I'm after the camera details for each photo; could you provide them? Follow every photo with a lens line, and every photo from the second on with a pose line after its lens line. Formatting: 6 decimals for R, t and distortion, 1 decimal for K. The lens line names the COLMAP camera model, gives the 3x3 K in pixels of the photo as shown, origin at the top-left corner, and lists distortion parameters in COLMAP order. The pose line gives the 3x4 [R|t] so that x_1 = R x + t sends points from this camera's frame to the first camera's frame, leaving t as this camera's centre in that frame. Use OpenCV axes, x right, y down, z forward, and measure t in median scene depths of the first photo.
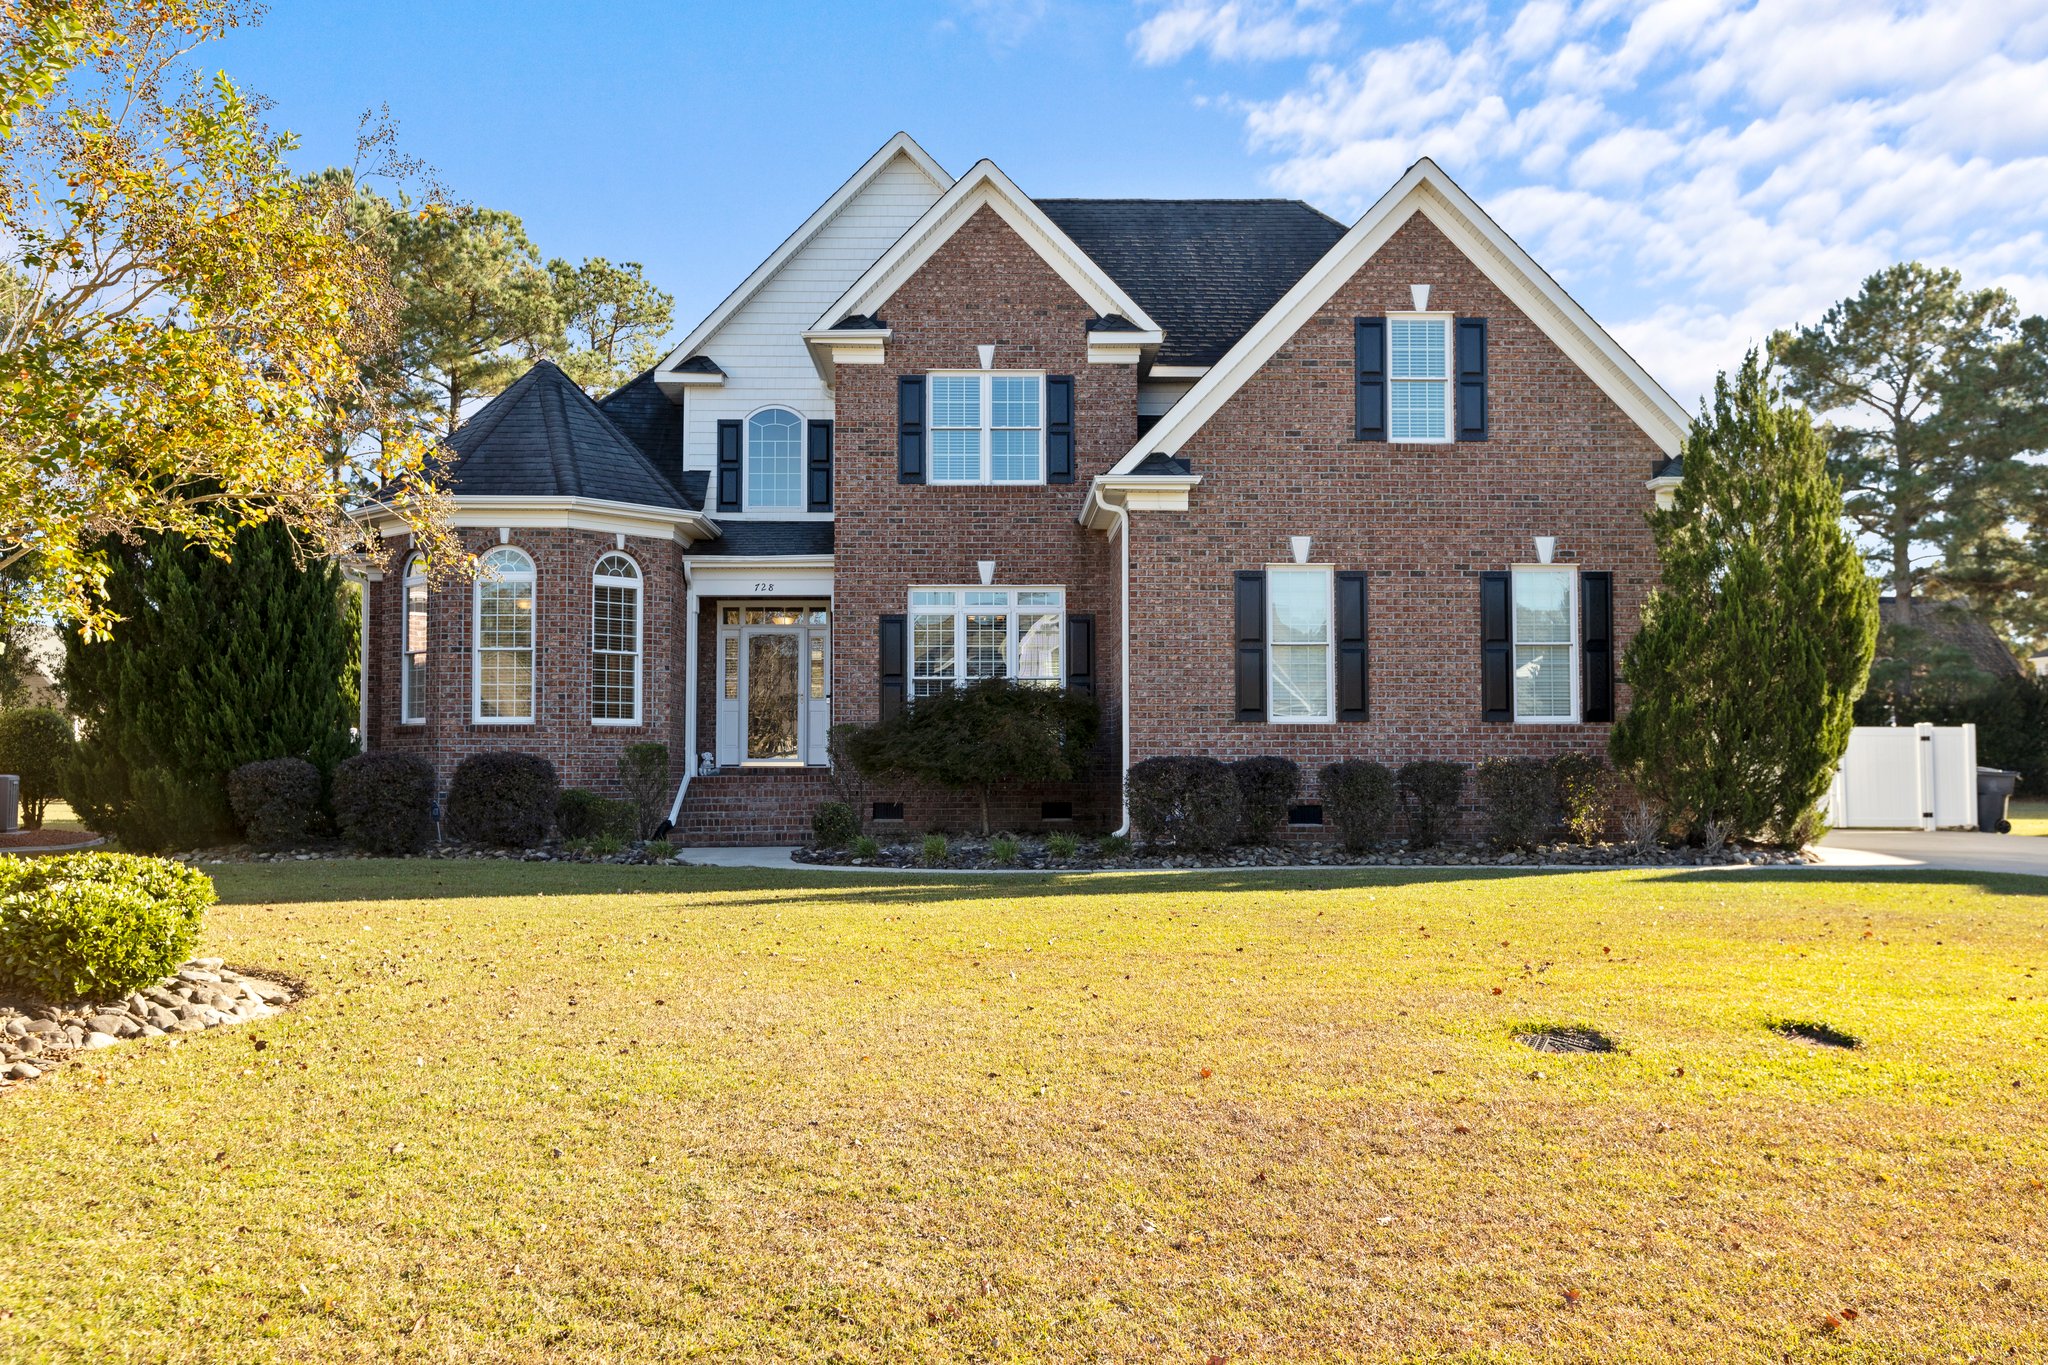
lens RADIAL K [[1737.3, 0, 1024.0], [0, 1737.3, 682.5], [0, 0, 1]] dist [0.067719, -0.349455]
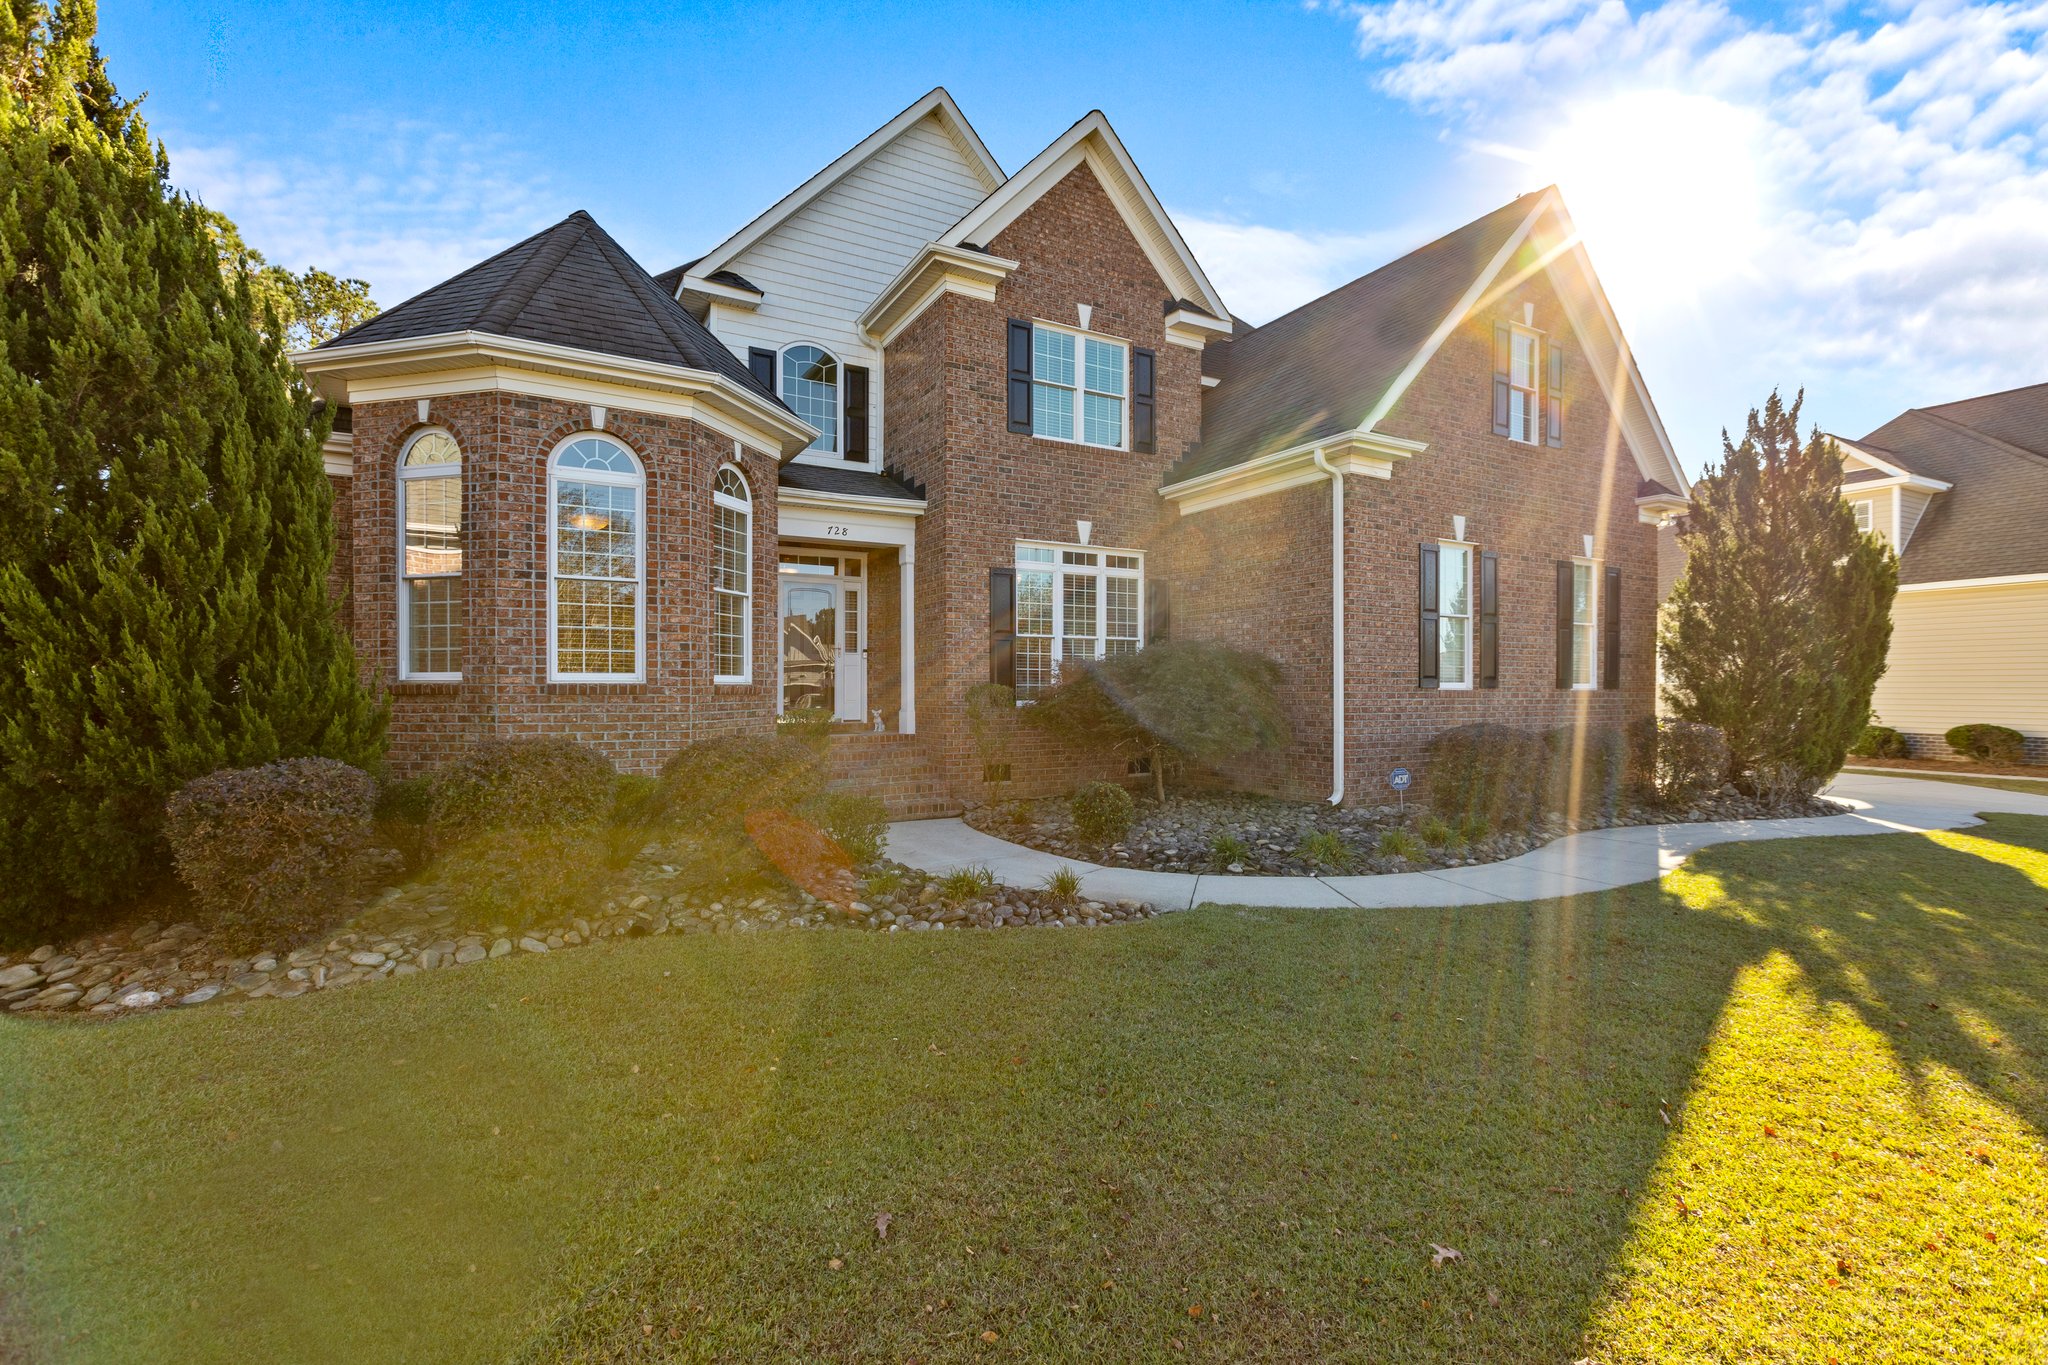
lens RADIAL K [[909.4, 0, 1030.1], [0, 909.4, 686.7], [0, 0, 1]] dist [0.000869, -0.000048]
pose [[0.878311, 0.003659, 0.478077, -0.320262], [-0.026651, 0.998790, 0.041319, 0.005149], [-0.477347, -0.049032, 0.877346, 0.585650]]
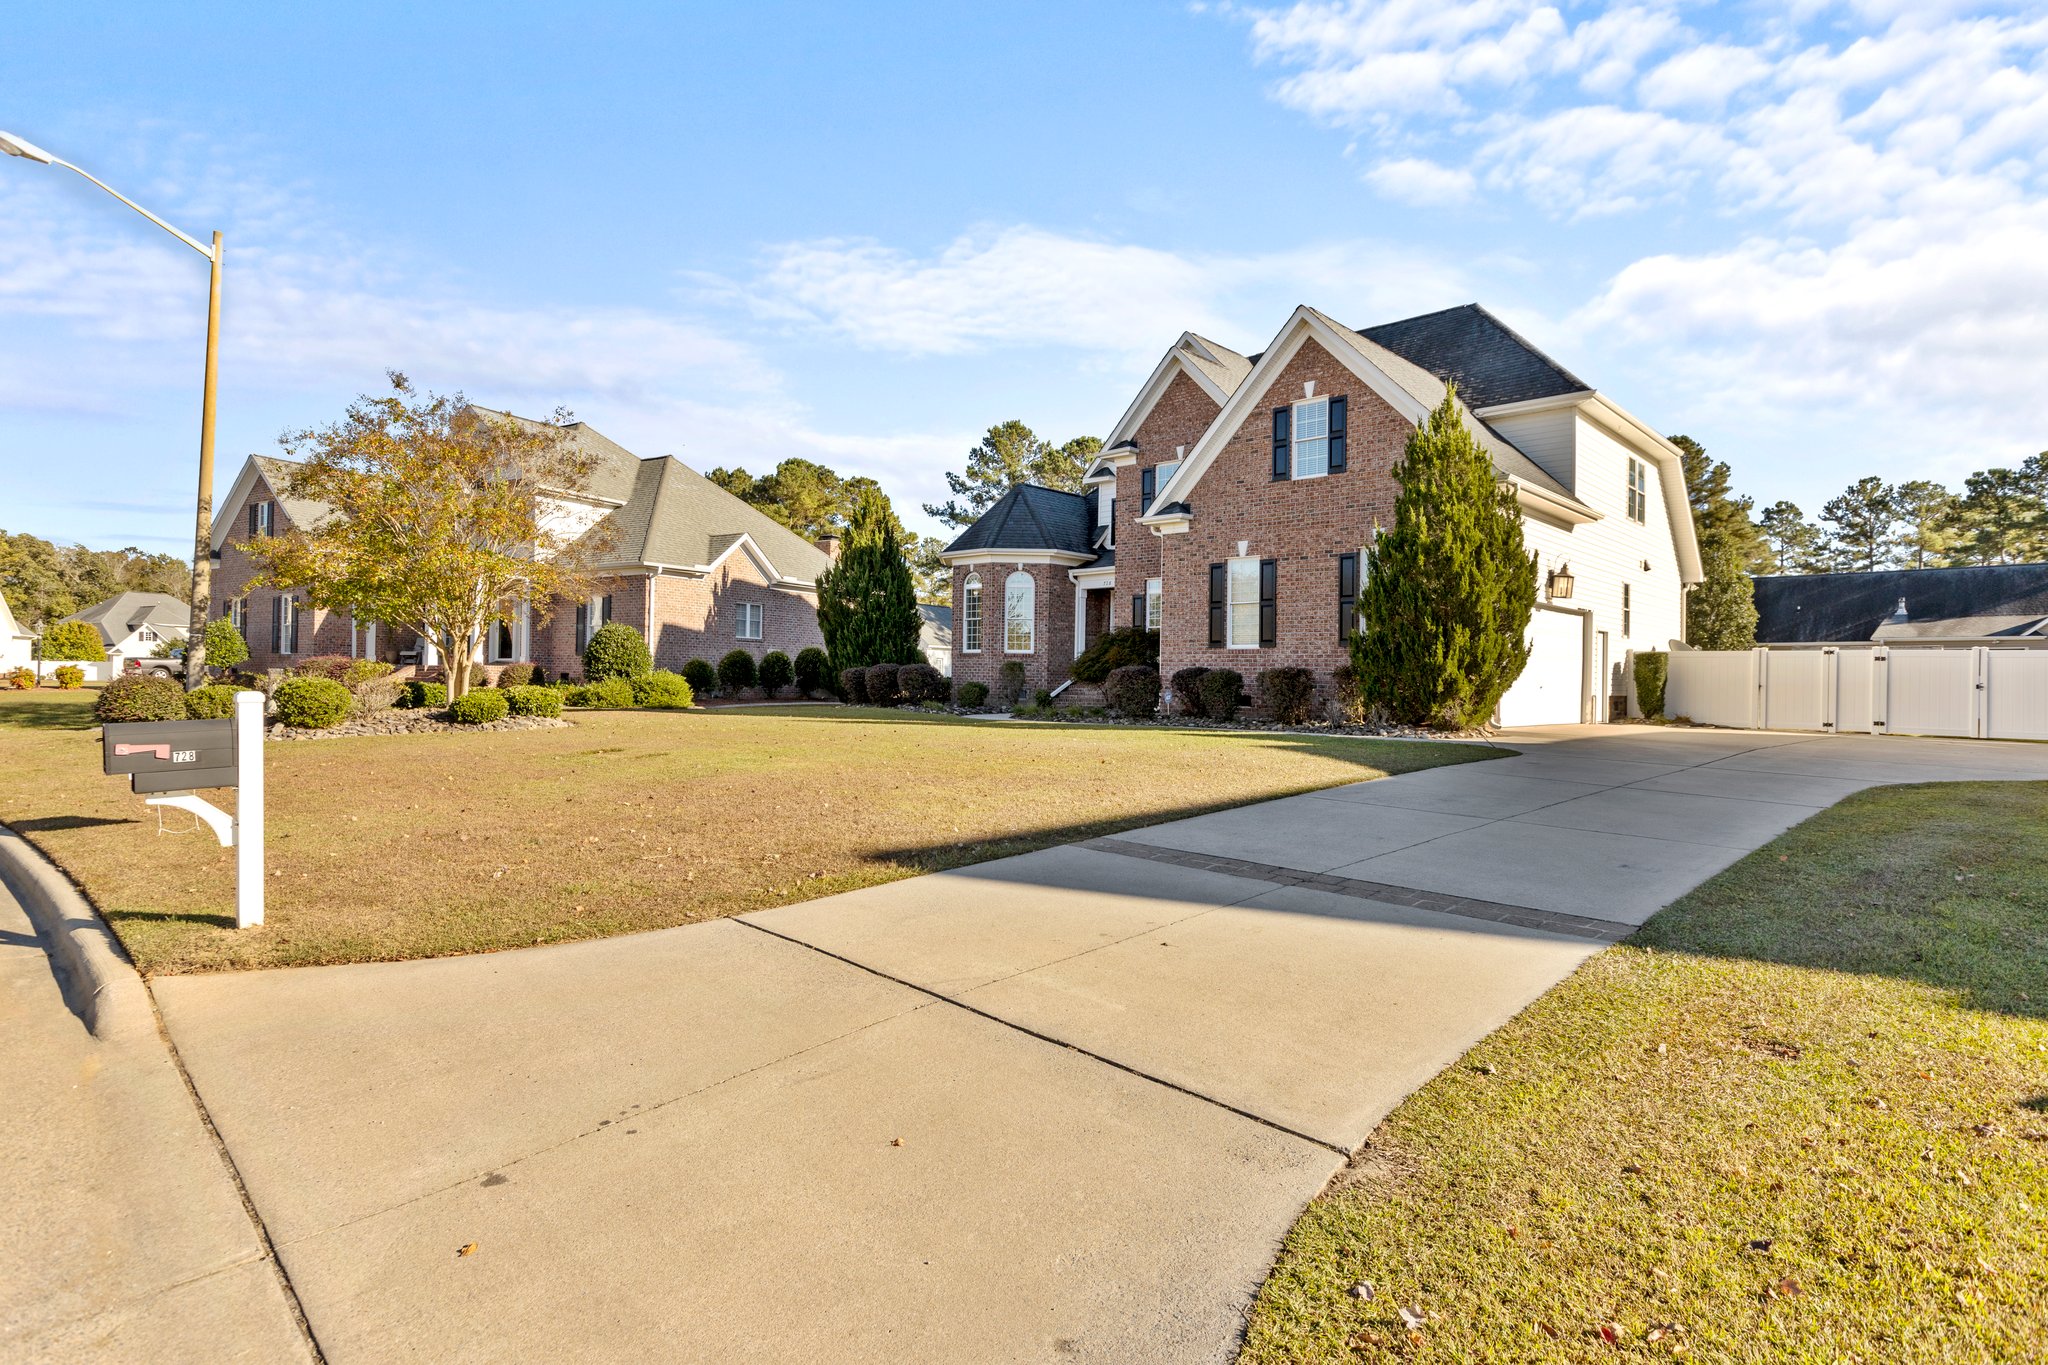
lens RADIAL K [[1037.8, 0, 1024.0], [0, 1037.8, 682.5], [0, 0, 1]] dist [-0.003463, -0.000134]
pose [[0.712329, 0.012978, -0.701726, 0.683787], [0.020174, 0.999037, 0.038955, 0.011626], [0.701556, -0.041905, 0.711381, 0.095205]]
